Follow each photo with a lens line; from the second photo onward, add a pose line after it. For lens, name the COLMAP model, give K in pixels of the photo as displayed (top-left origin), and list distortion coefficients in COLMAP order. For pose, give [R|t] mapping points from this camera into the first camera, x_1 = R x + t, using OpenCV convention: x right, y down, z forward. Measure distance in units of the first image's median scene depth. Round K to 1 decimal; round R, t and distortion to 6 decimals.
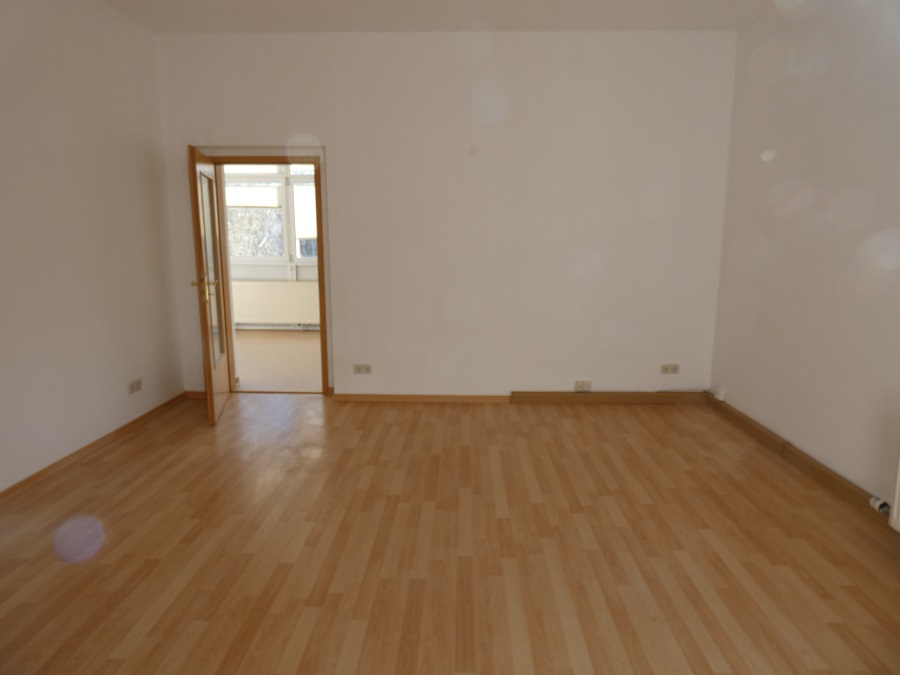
lens RADIAL K [[531.9, 0, 445.7], [0, 531.9, 337.5], [0, 0, 1]] dist [-0.009294, 0.002616]
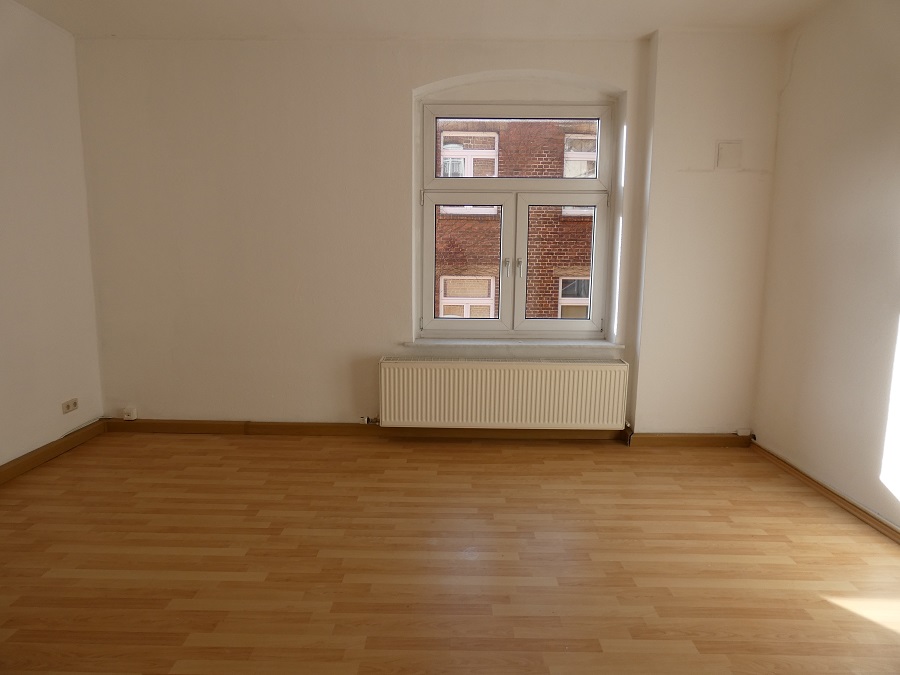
lens RADIAL K [[531.9, 0, 443.7], [0, 531.9, 340.3], [0, 0, 1]] dist [-0.009294, 0.002616]
pose [[-0.036524, -0.149100, 0.988147, -0.668022], [0.161045, 0.975005, 0.153069, -0.121376], [-0.986271, 0.164727, -0.011599, 0.615708]]
